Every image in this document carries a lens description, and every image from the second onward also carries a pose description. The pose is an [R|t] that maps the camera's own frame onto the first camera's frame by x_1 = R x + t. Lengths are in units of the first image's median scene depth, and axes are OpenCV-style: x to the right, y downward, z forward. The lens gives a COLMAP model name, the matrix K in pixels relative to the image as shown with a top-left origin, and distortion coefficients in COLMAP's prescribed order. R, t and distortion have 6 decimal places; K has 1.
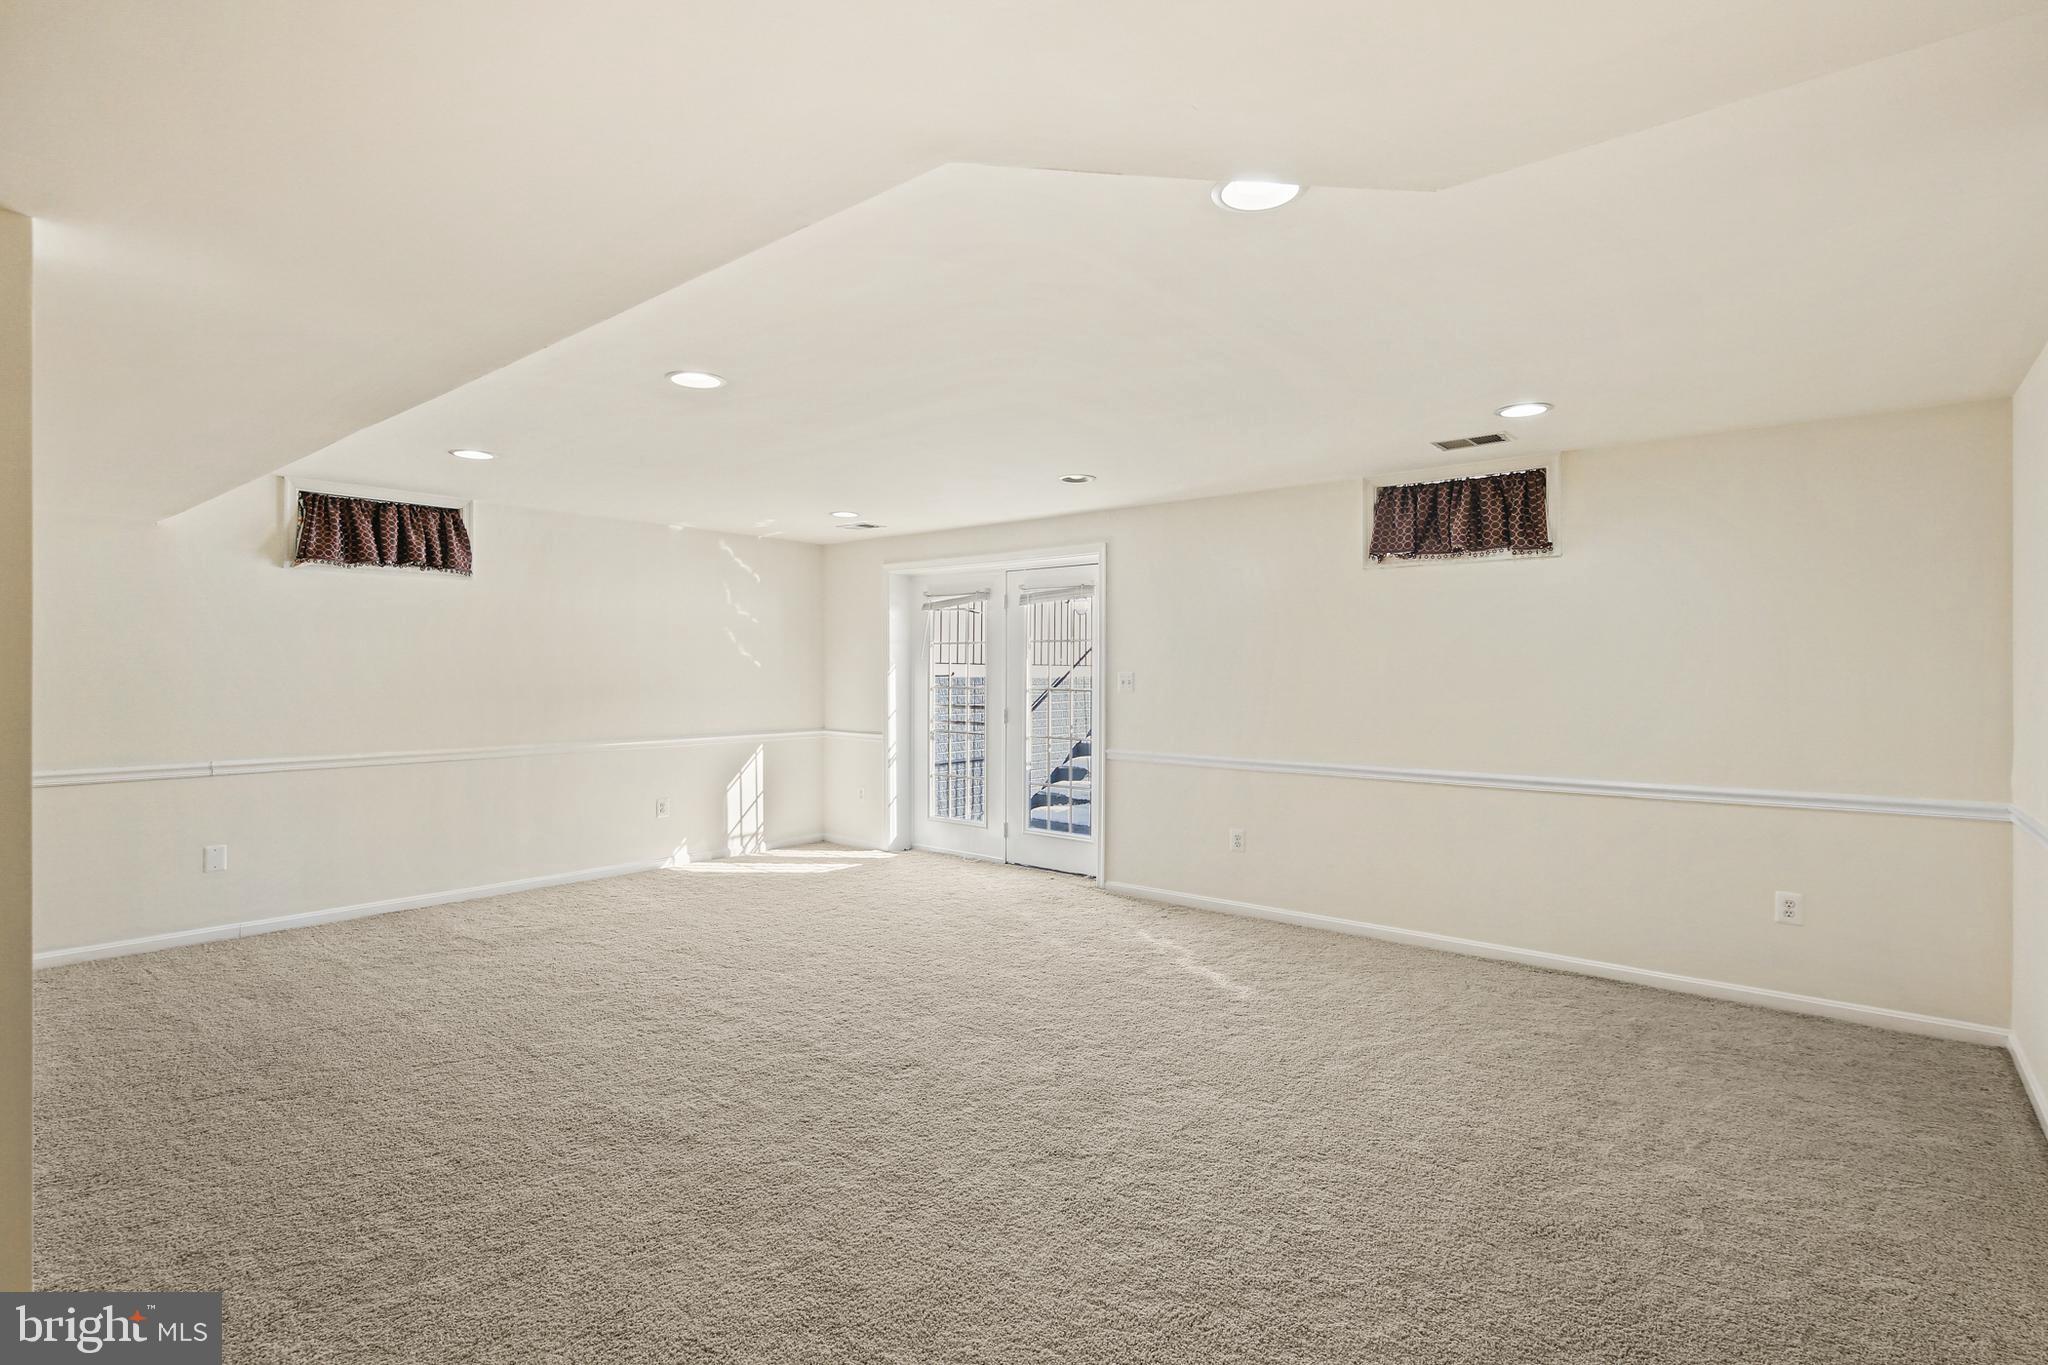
lens RADIAL K [[992.6, 0, 1023.7], [0, 992.6, 687.5], [0, 0, 1]] dist [0.001953, -0.003515]
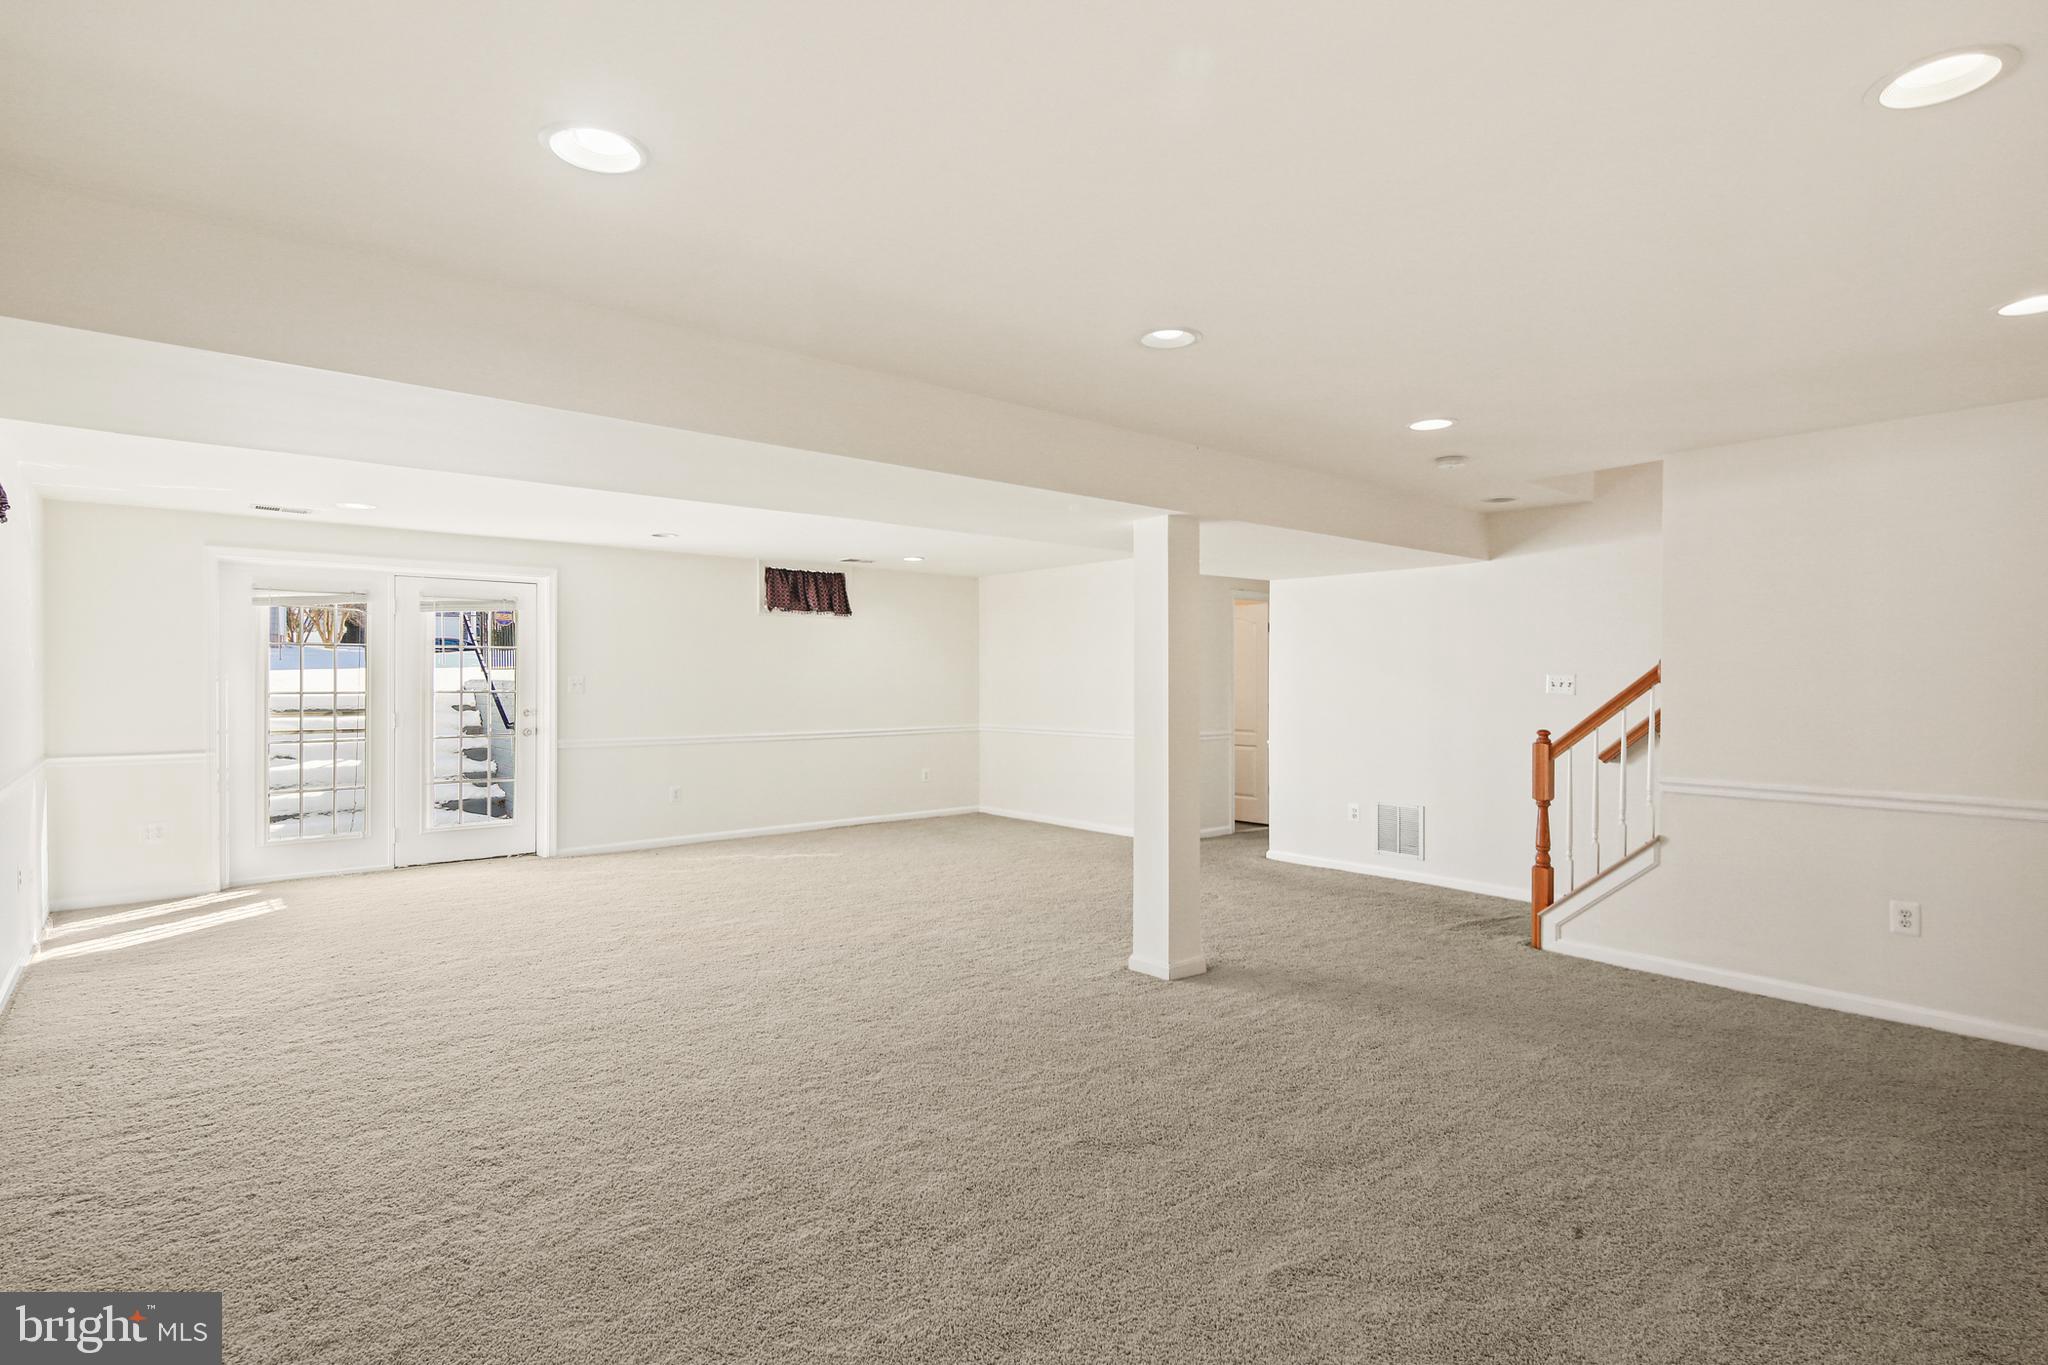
lens RADIAL K [[992.6, 0, 1022.4], [0, 992.6, 674.1], [0, 0, 1]] dist [0.001953, -0.003515]
pose [[0.161803, -0.004261, 0.986814, -1.217651], [0.010343, 0.999943, 0.002622, -0.020727], [-0.986769, 0.009782, 0.161838, 0.308965]]
